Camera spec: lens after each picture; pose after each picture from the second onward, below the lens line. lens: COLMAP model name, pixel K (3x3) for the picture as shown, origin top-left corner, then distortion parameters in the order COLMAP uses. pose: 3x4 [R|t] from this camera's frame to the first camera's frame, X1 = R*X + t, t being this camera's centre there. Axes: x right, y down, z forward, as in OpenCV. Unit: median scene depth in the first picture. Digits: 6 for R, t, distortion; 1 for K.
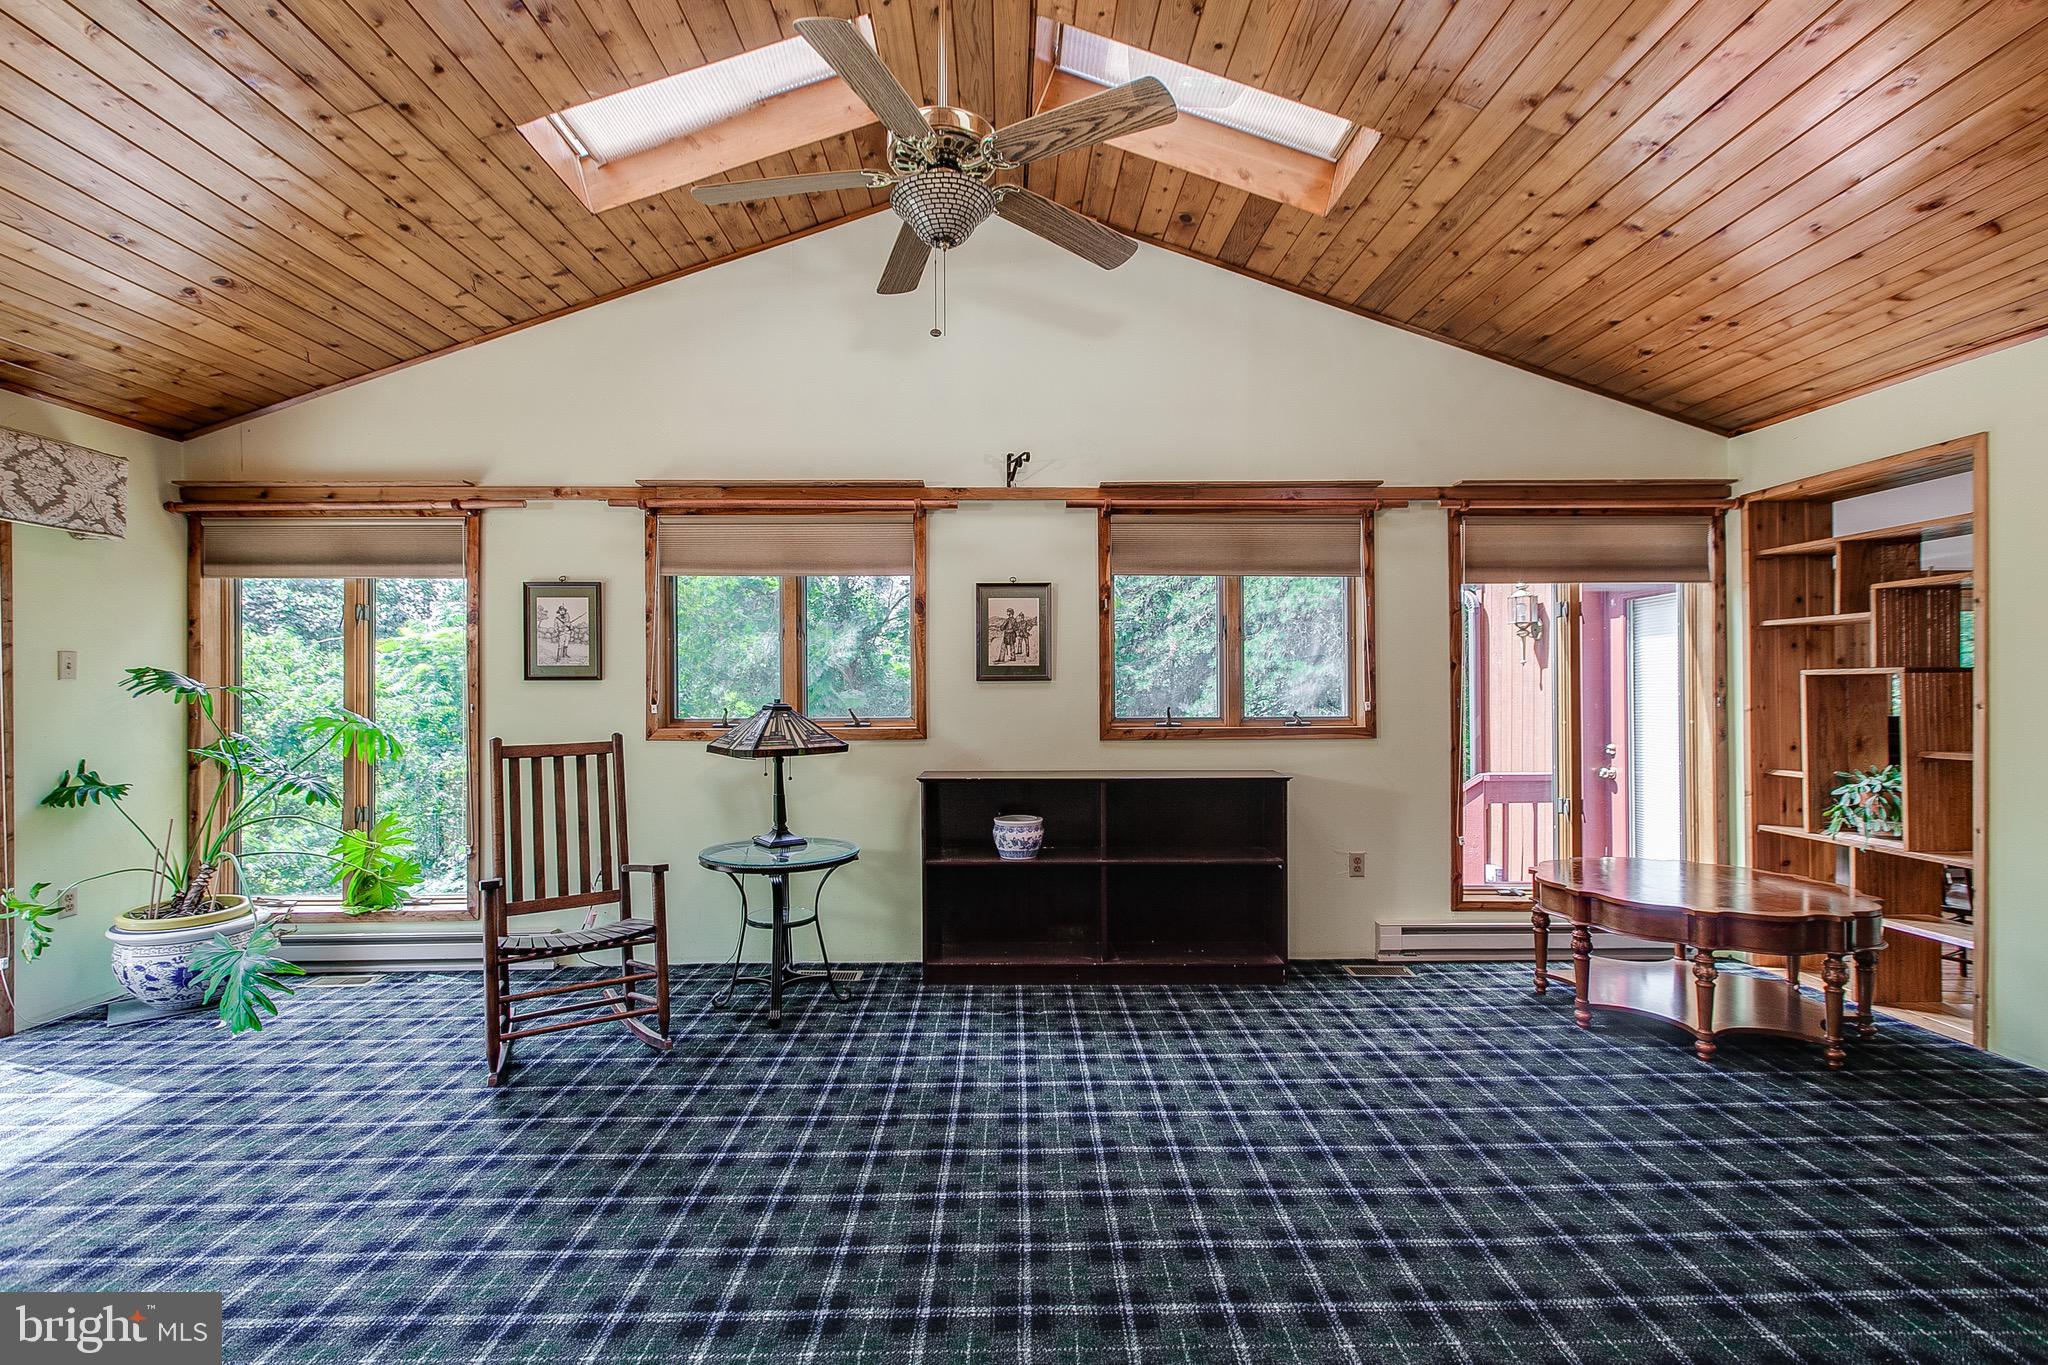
lens RADIAL K [[939.6, 0, 1030.8], [0, 939.6, 684.4], [0, 0, 1]] dist [-0.002941, -0.000475]
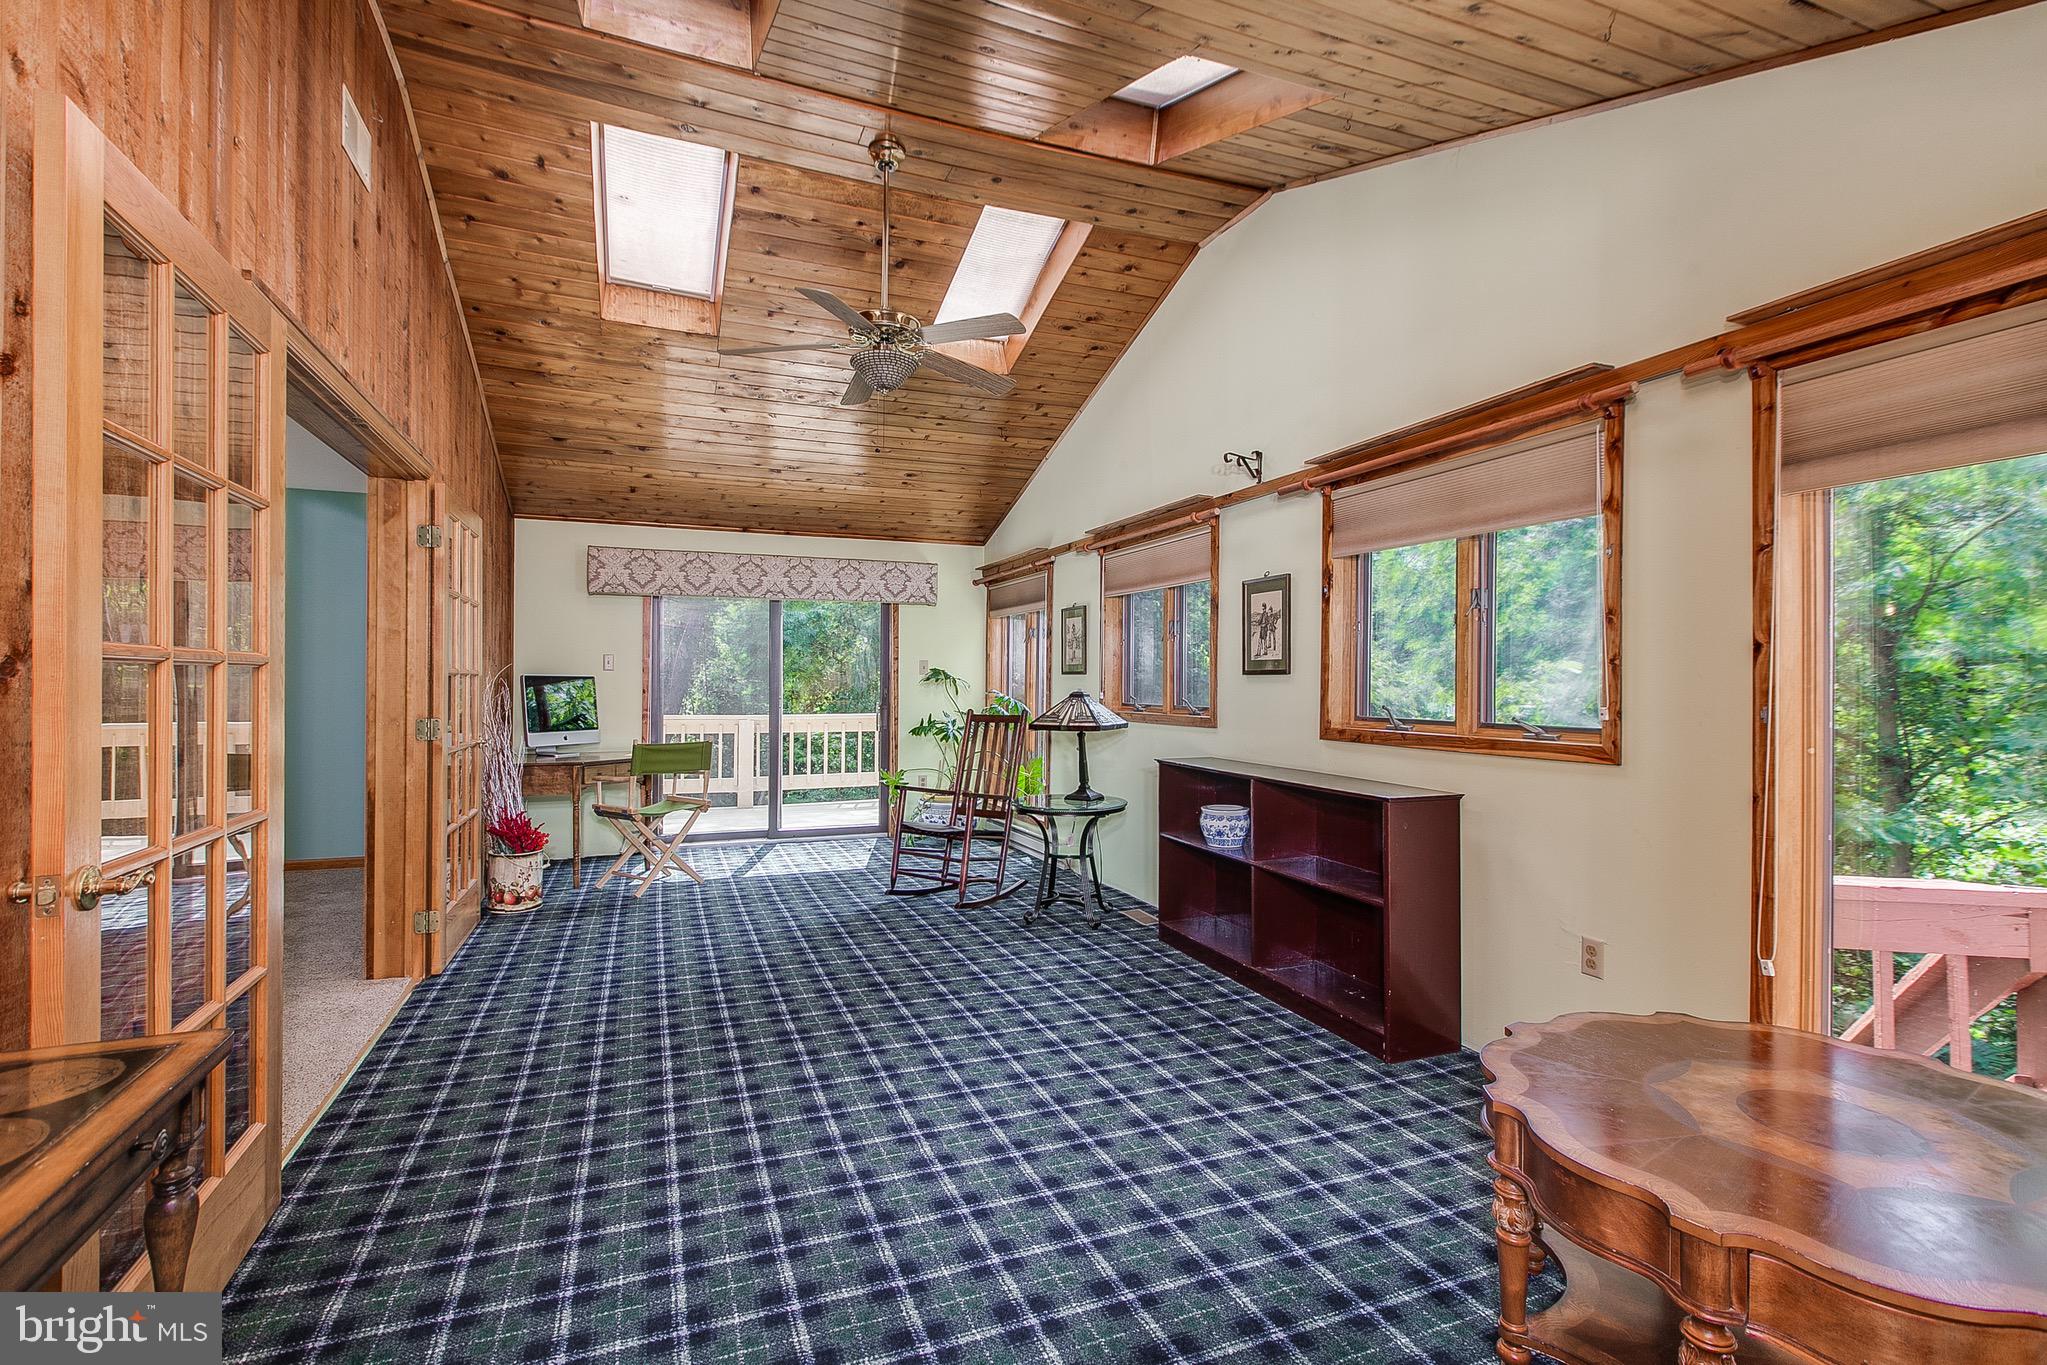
lens RADIAL K [[939.1, 0, 1012.4], [0, 939.1, 686.2], [0, 0, 1]] dist [-0.002941, -0.000475]
pose [[0.339896, 0.009849, -0.940412, 0.840829], [-0.008684, 0.999935, 0.007334, 0.002961], [0.940423, 0.005674, 0.339959, 0.411631]]
